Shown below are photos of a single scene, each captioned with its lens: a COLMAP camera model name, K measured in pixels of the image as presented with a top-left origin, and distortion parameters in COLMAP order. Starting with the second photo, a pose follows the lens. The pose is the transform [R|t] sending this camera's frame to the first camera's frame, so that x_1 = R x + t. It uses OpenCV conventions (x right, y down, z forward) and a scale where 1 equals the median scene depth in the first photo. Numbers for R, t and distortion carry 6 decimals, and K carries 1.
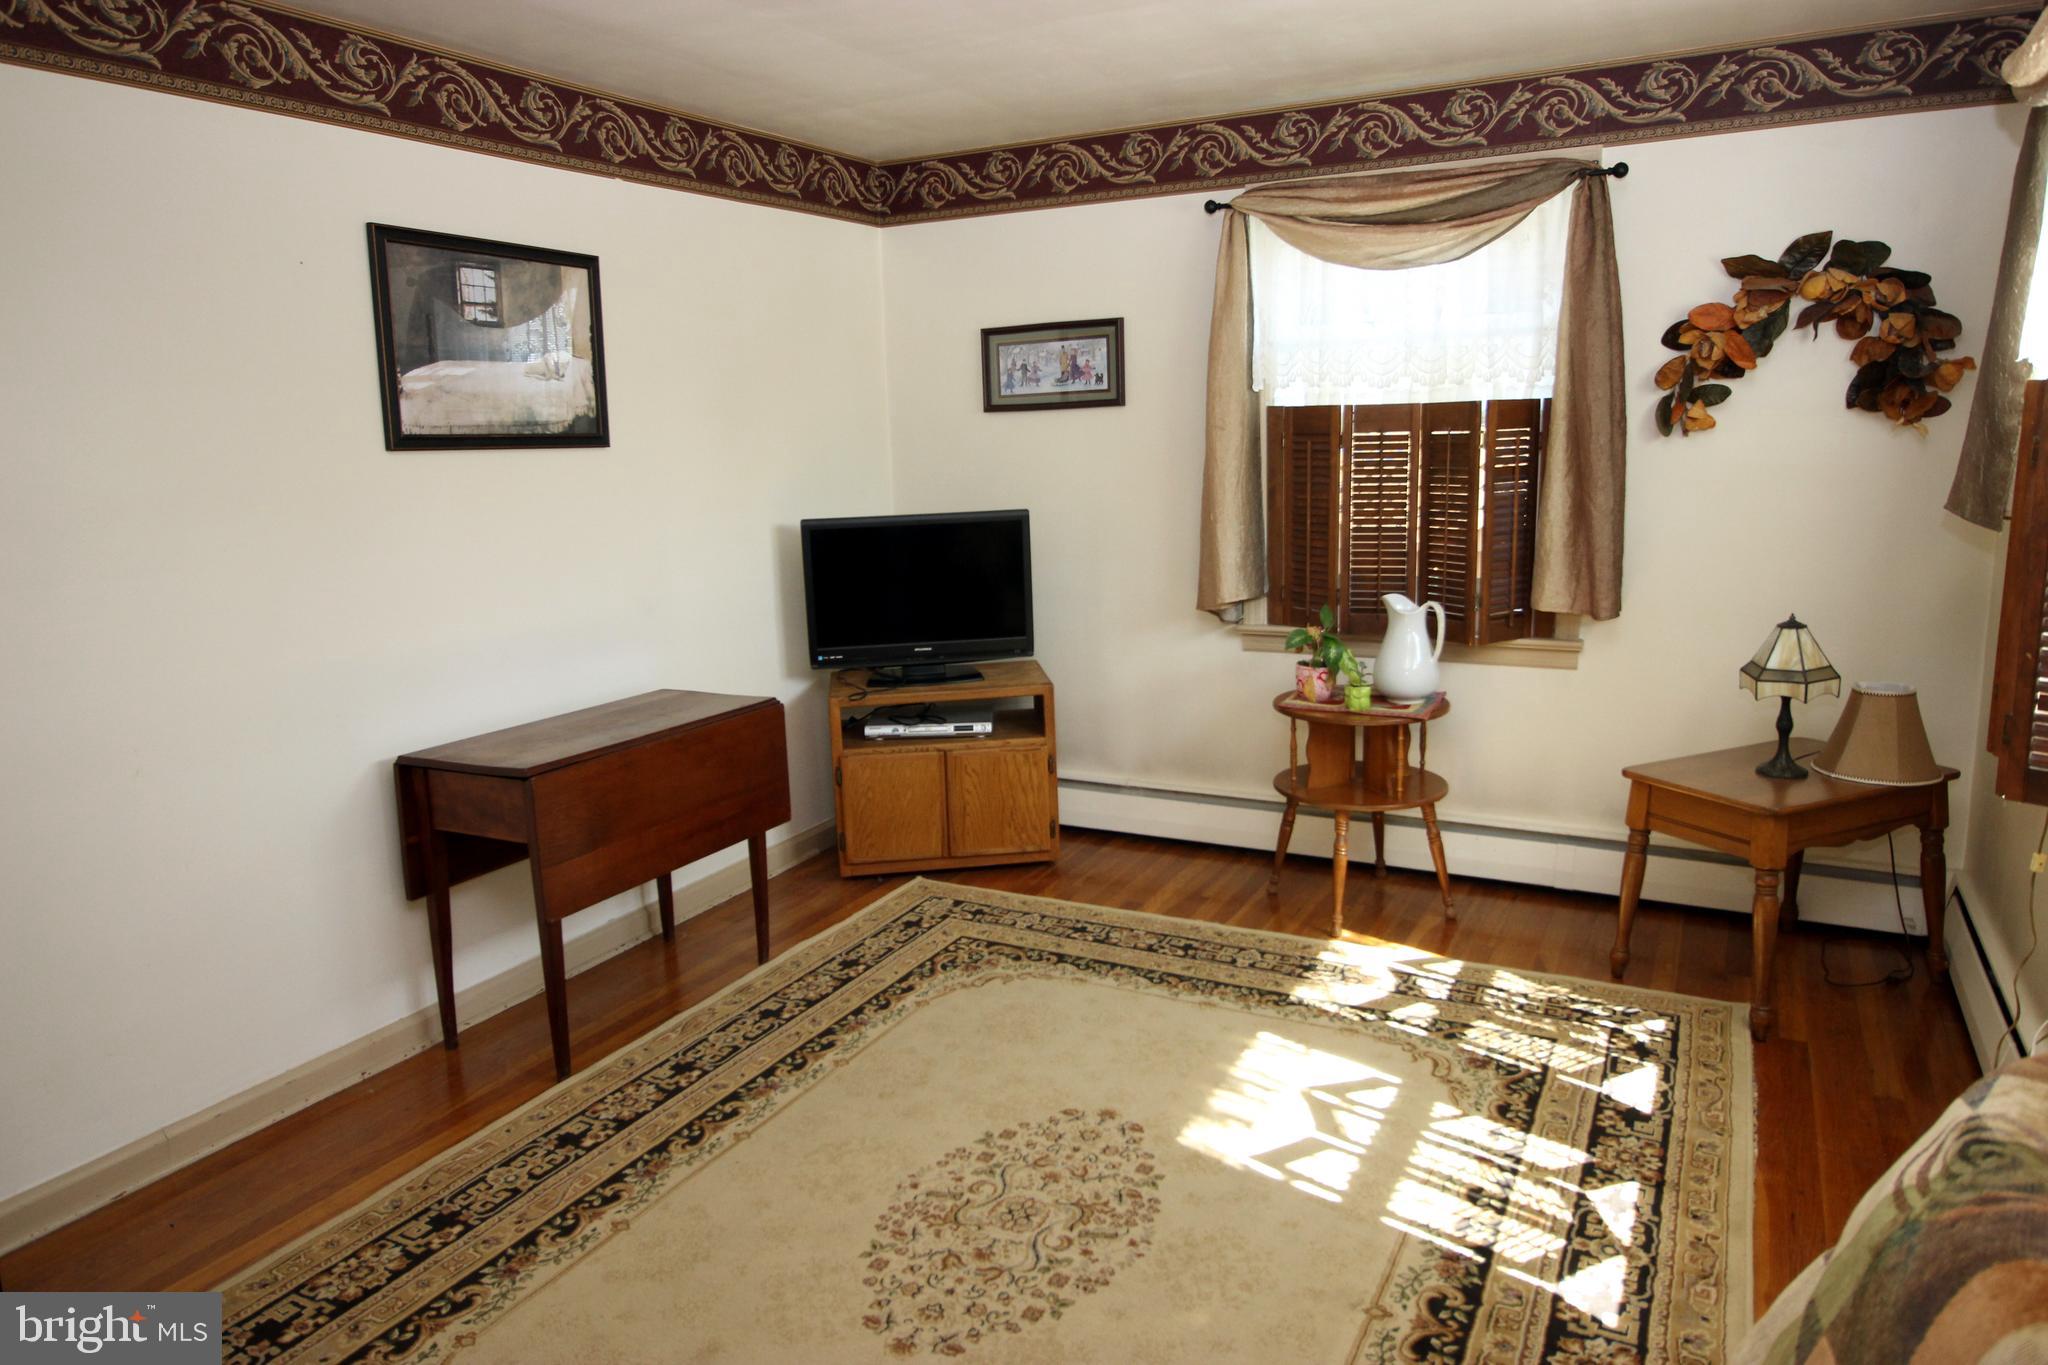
lens RADIAL K [[1347.6, 0, 1033.0], [0, 1347.6, 662.5], [0, 0, 1]] dist [0.003502, 0.004093]
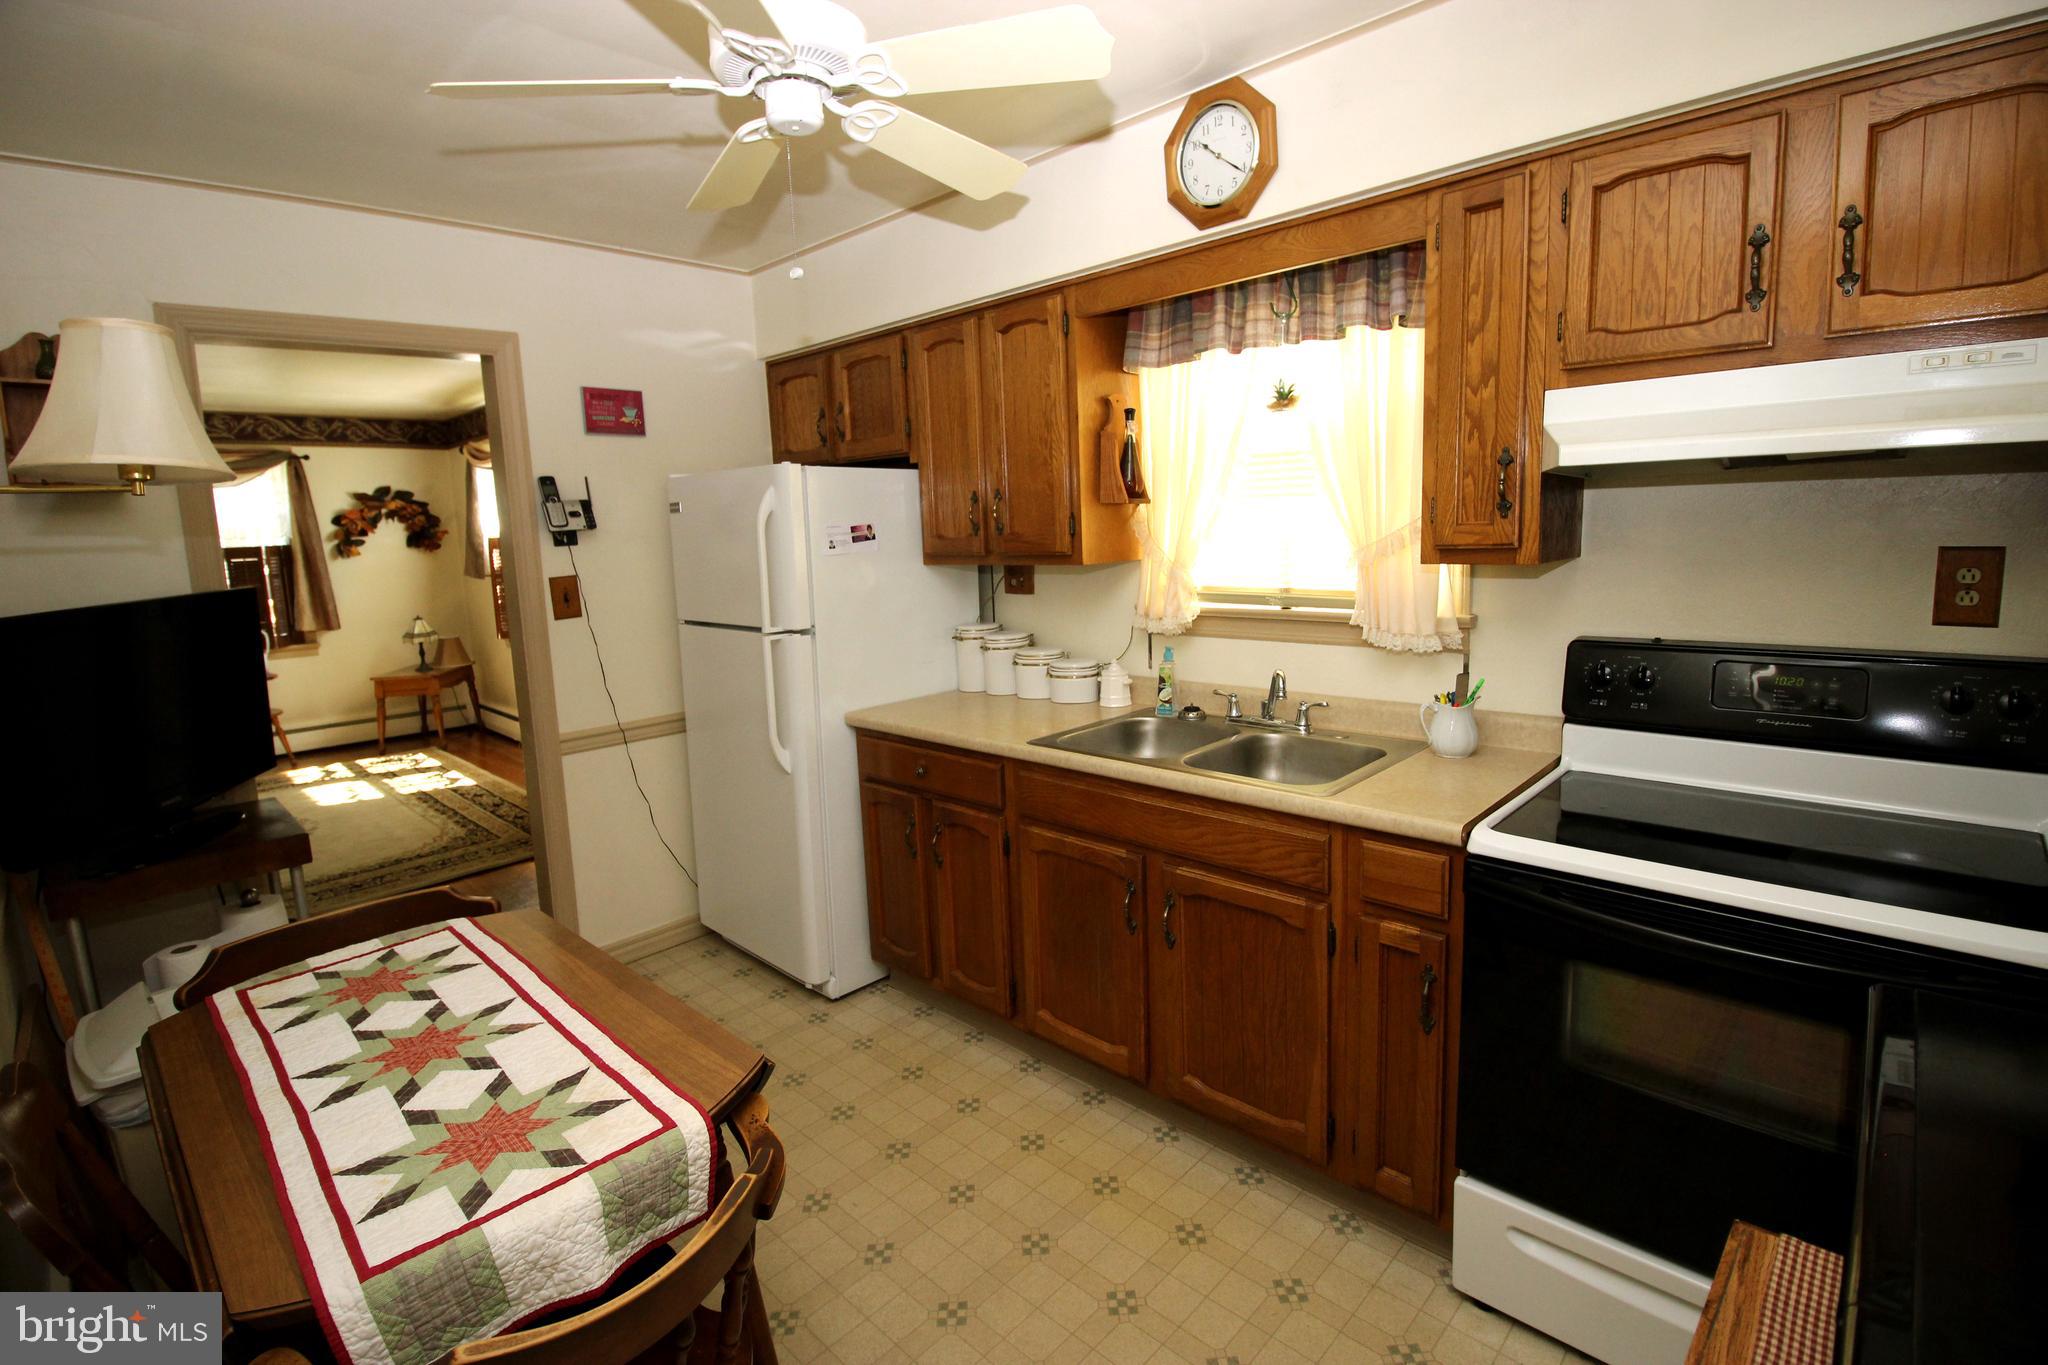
lens RADIAL K [[957.4, 0, 1023.1], [0, 957.4, 652.5], [0, 0, 1]] dist [-0.012290, -0.000359]
pose [[0.271399, -0.114673, 0.955611, -1.001106], [0.198846, 0.978137, 0.060903, 0.167714], [-0.941702, 0.173491, 0.288267, -0.774279]]
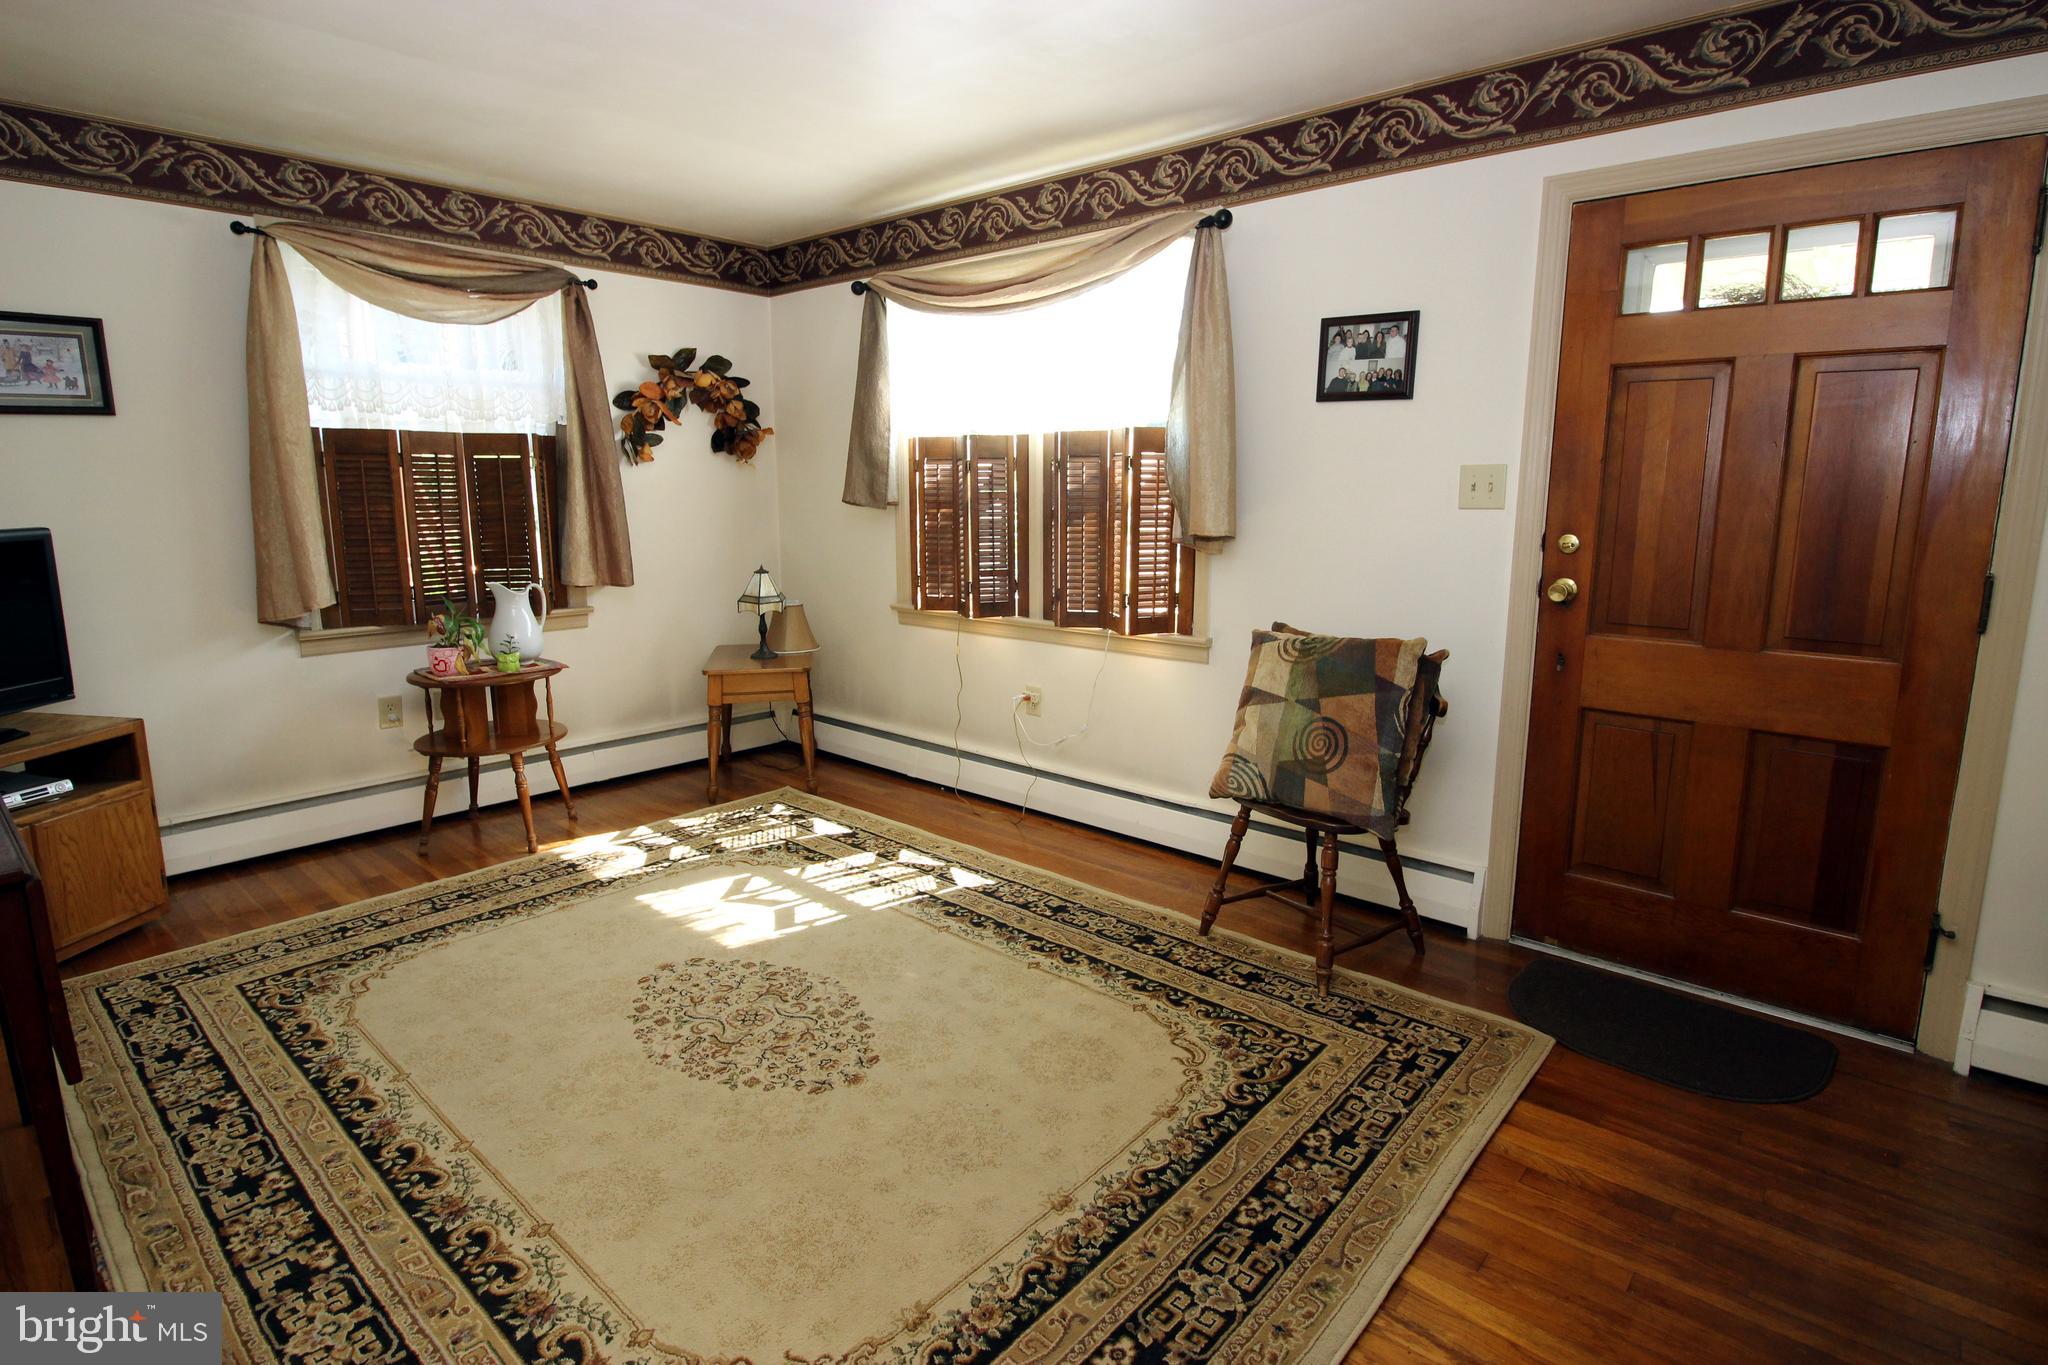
lens RADIAL K [[1030.4, 0, 1036.3], [0, 1030.4, 662.8], [0, 0, 1]] dist [-0.005674, -0.002442]
pose [[0.224721, -0.140473, 0.964245, -0.623551], [0.165463, 0.980685, 0.104307, 0.008120], [-0.960272, 0.136107, 0.243624, 0.316470]]
